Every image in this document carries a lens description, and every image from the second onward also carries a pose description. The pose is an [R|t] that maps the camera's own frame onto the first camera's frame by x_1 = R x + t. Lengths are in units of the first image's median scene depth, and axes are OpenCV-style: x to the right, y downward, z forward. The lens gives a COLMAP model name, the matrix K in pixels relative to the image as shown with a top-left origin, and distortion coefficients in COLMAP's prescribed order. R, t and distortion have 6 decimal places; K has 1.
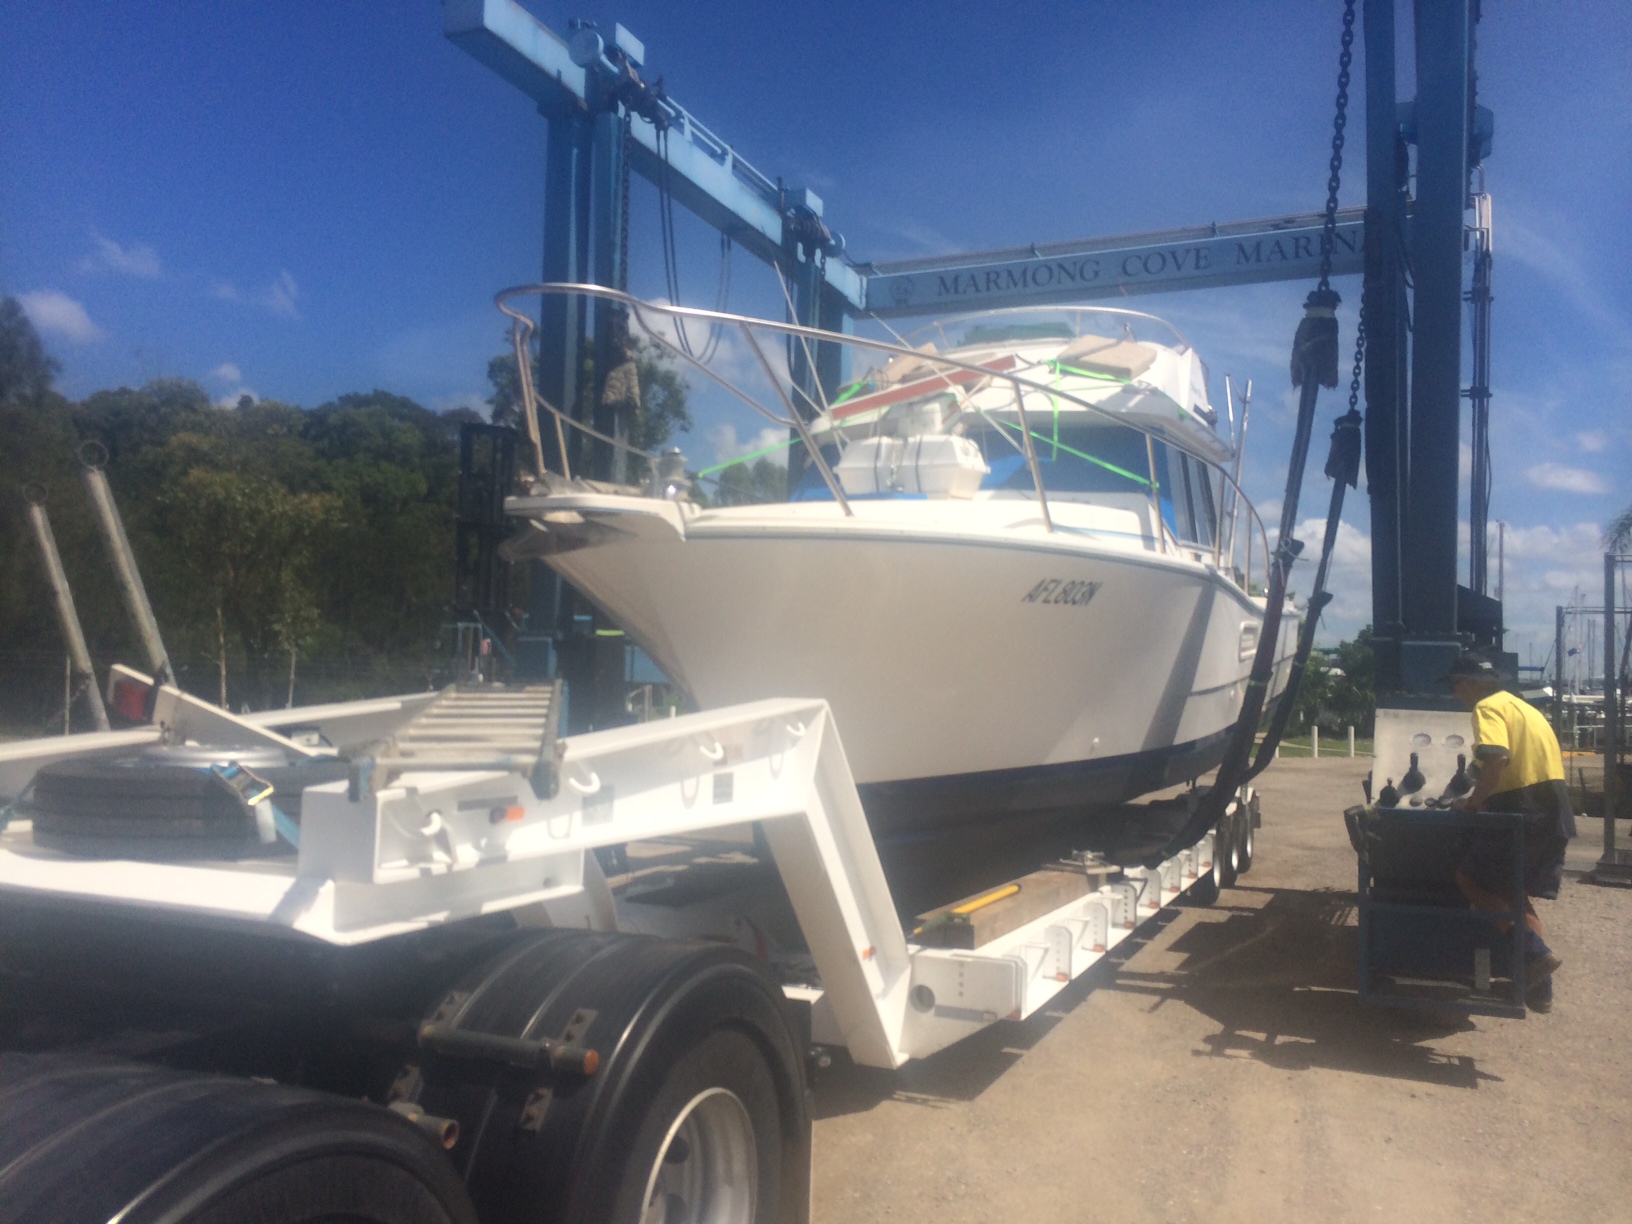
lens RADIAL K [[1457.5, 0, 820.1], [0, 1457.5, 655.6], [0, 0, 1]] dist [0.028366, -0.009760]
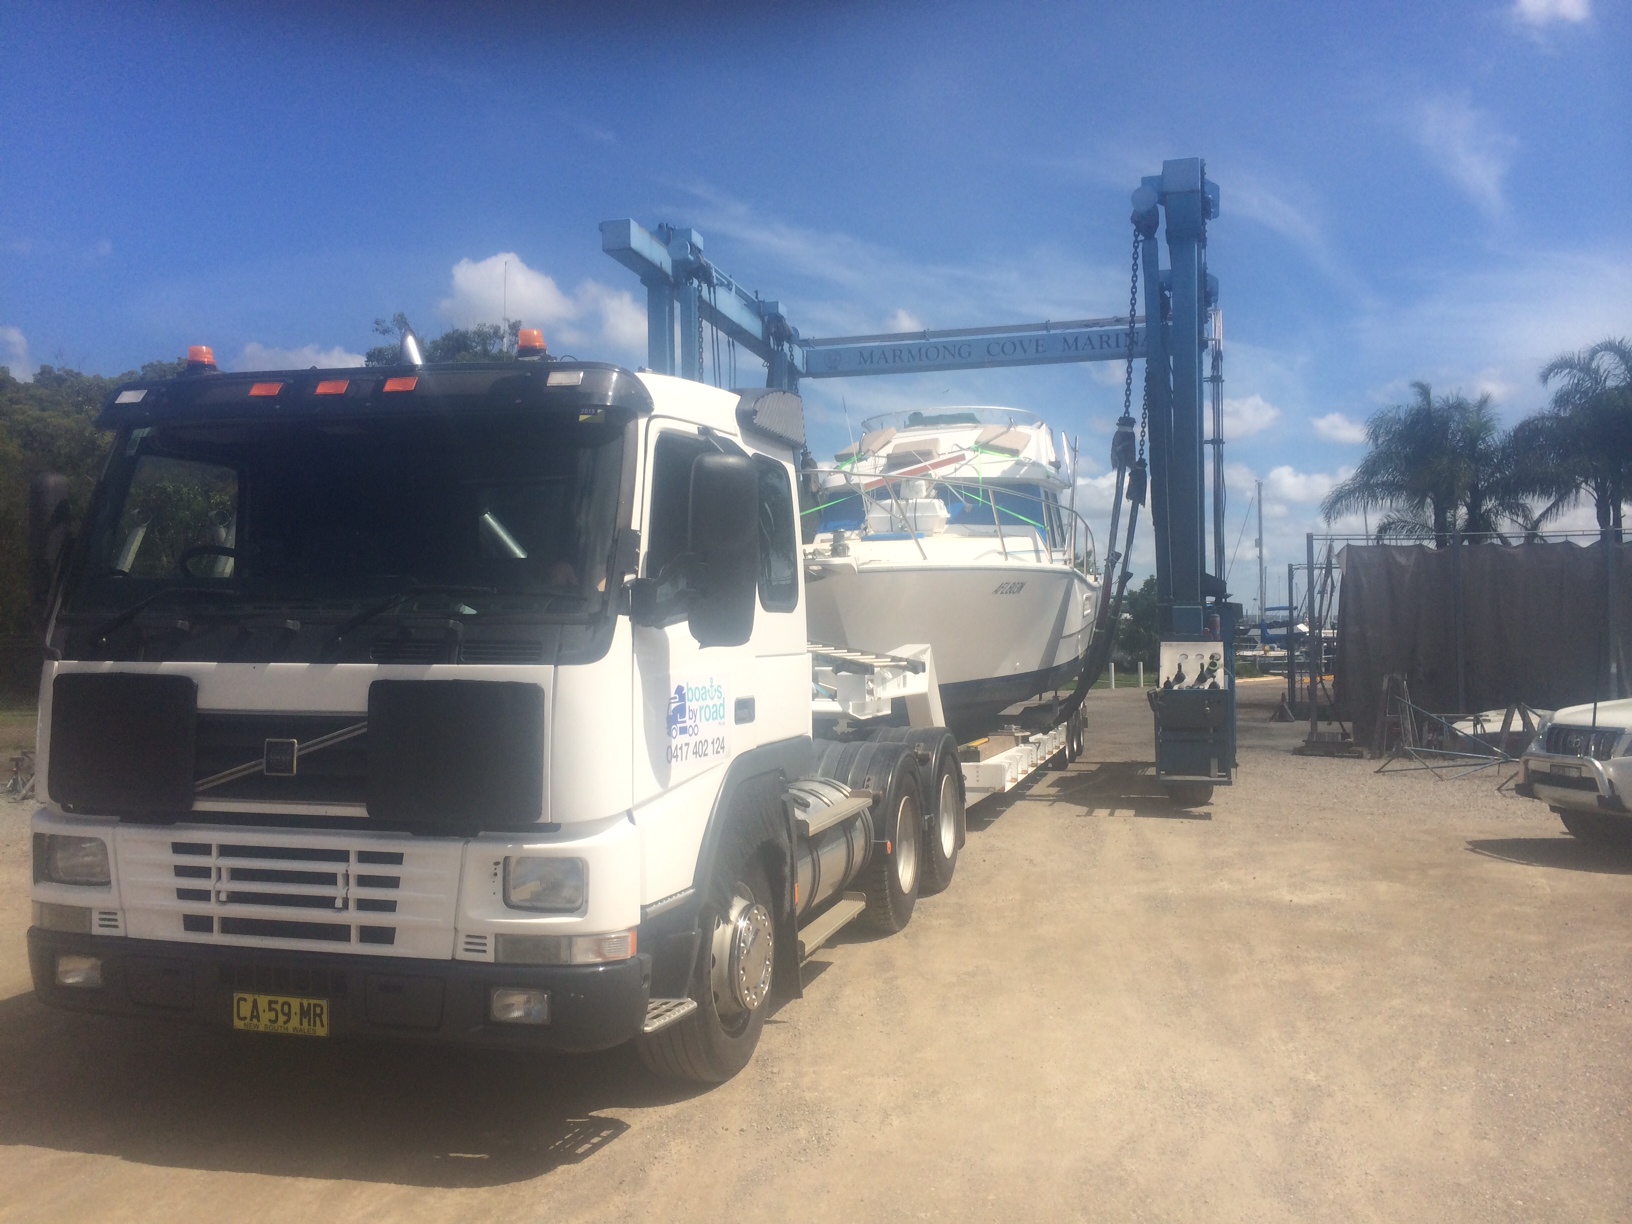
lens RADIAL K [[1429.0, 0, 816.0], [0, 1429.0, 612.0], [0, 0, 1]] dist [-0.003693, -0.000982]
pose [[0.991434, -0.028056, 0.127558, -0.250036], [0.027943, 0.999606, 0.002674, -0.016790], [-0.127583, 0.000914, 0.991827, -0.653926]]
